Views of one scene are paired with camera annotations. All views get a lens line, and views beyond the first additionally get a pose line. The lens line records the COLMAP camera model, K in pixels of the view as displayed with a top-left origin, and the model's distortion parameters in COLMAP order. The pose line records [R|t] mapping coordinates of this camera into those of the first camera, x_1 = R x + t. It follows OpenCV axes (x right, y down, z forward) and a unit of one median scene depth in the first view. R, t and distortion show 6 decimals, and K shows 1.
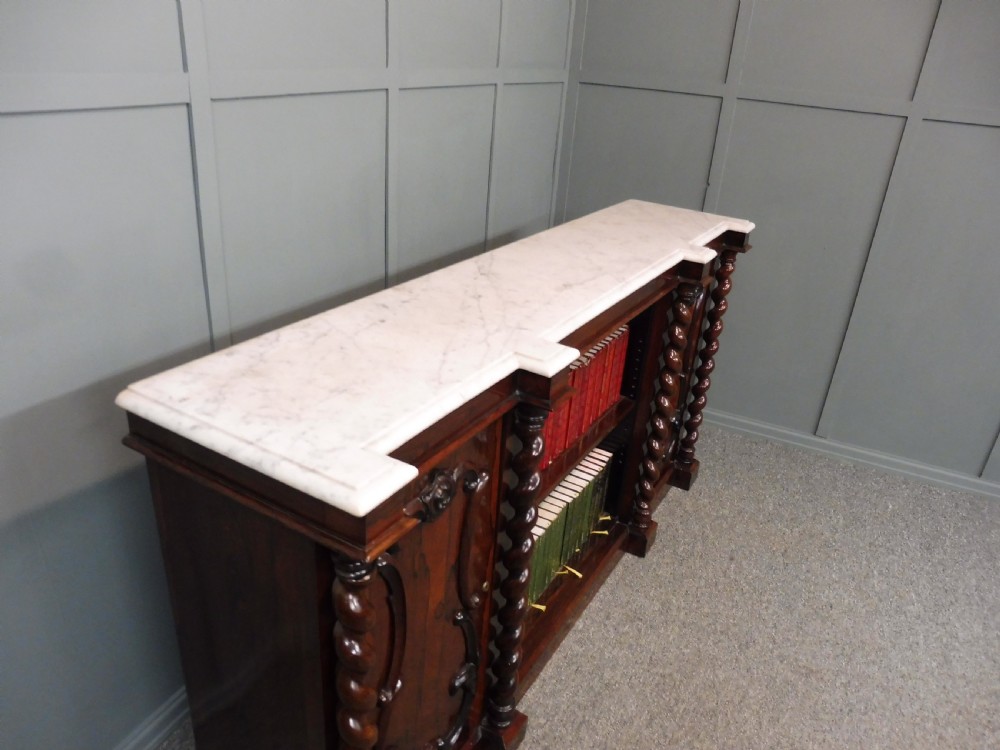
lens RADIAL K [[734.7, 0, 513.7], [0, 734.7, 373.0], [0, 0, 1]] dist [-0.052004, 0.007275]
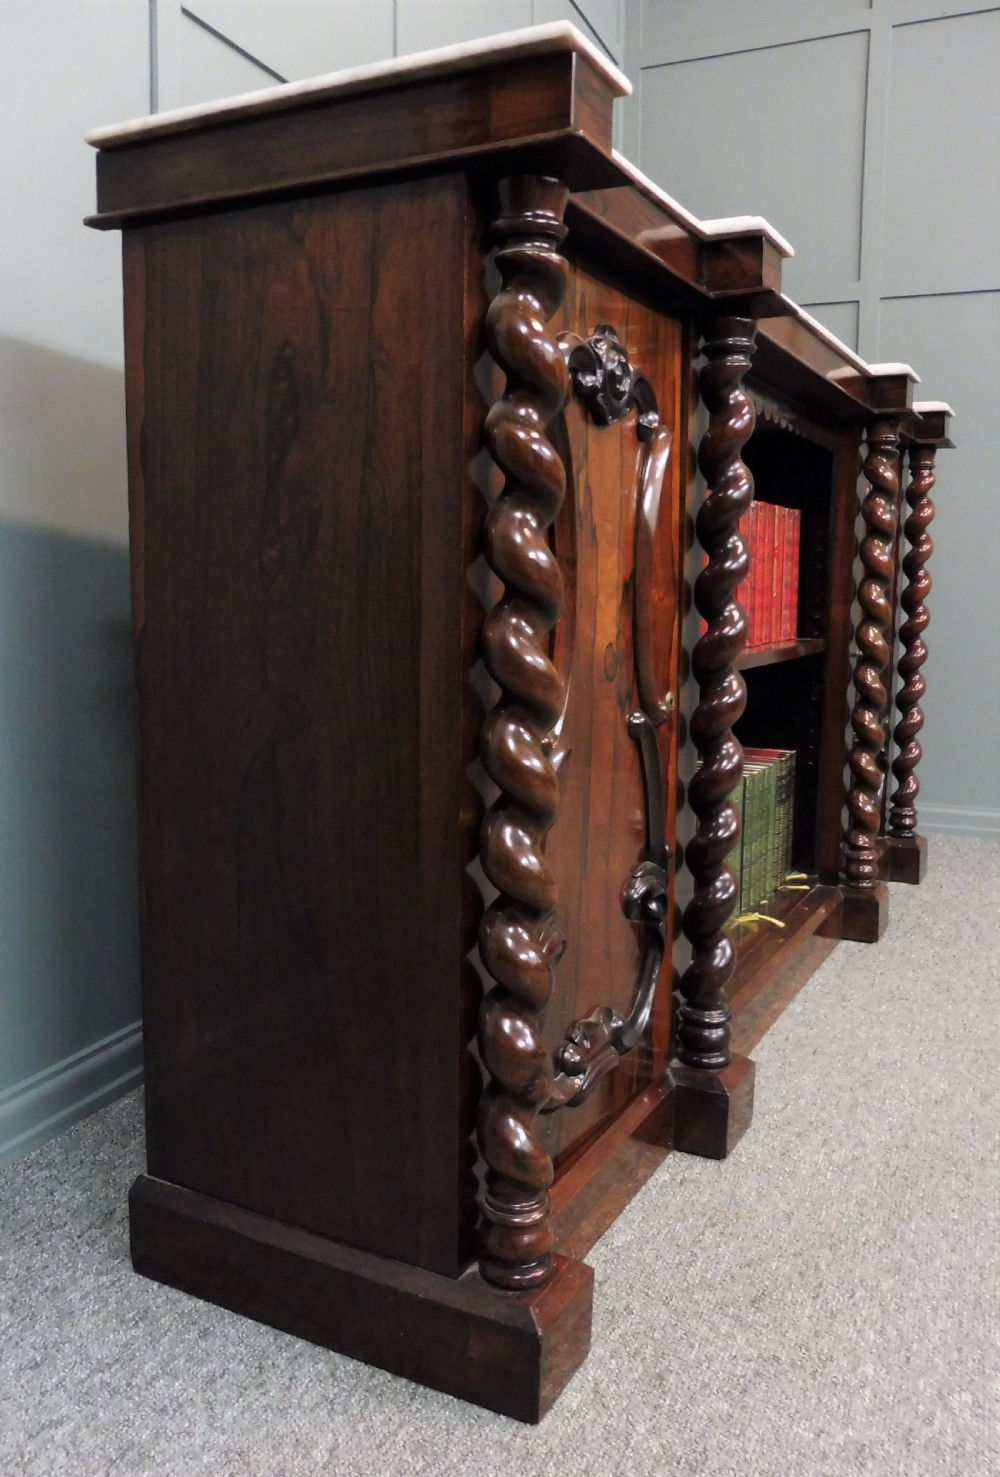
lens RADIAL K [[1187.9, 0, 485.3], [0, 1187.9, 733.1], [0, 0, 1]] dist [-0.046928, -0.007789]
pose [[0.997209, -0.073642, 0.012277, -0.126942], [0.073989, 0.952857, -0.294260, 0.378305], [0.009972, 0.294347, 0.955647, 0.113371]]
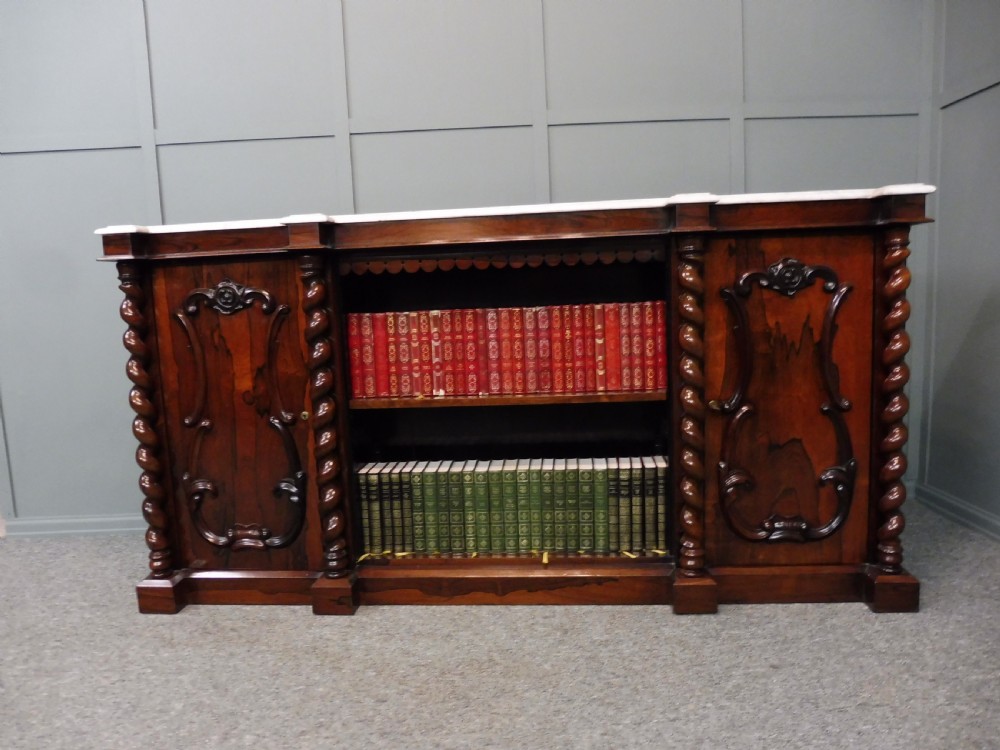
lens RADIAL K [[734.7, 0, 504.4], [0, 734.7, 377.8], [0, 0, 1]] dist [-0.052004, 0.007275]
pose [[0.414925, 0.012862, -0.909765, 0.871841], [-0.310135, 0.942019, -0.128129, 0.192239], [0.855367, 0.335314, 0.394856, 0.516561]]
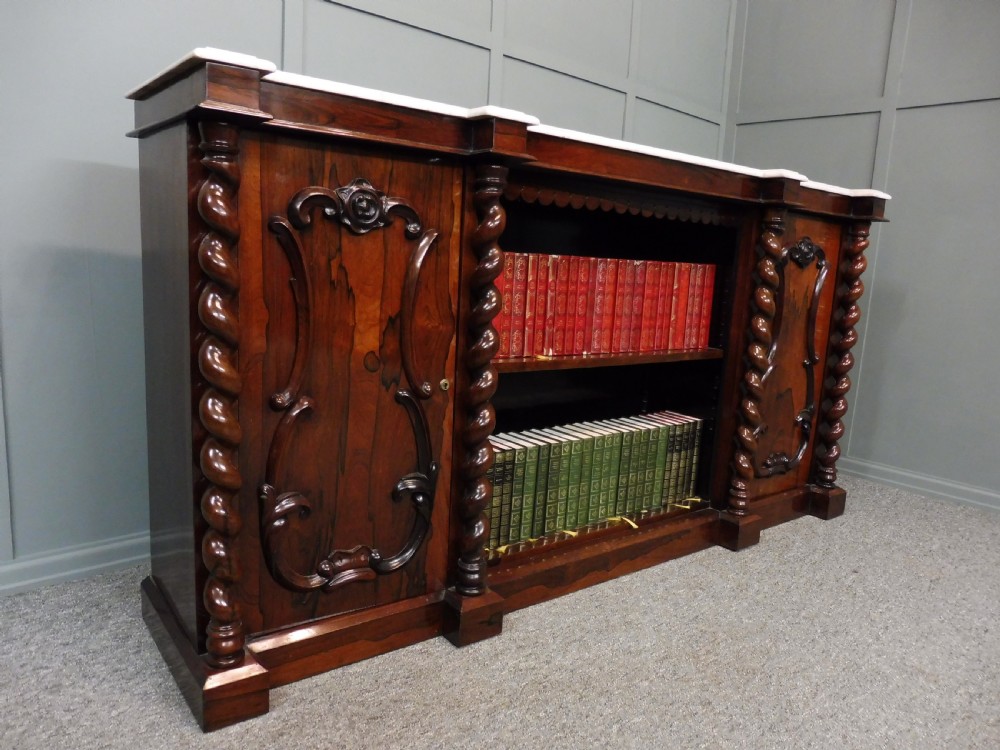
lens RADIAL K [[734.7, 0, 508.1], [0, 734.7, 376.4], [0, 0, 1]] dist [-0.052004, 0.007275]
pose [[0.925834, 0.038678, -0.375945, 0.266632], [-0.144496, 0.955399, -0.257555, 0.347218], [0.349216, 0.292776, 0.890130, 0.118887]]
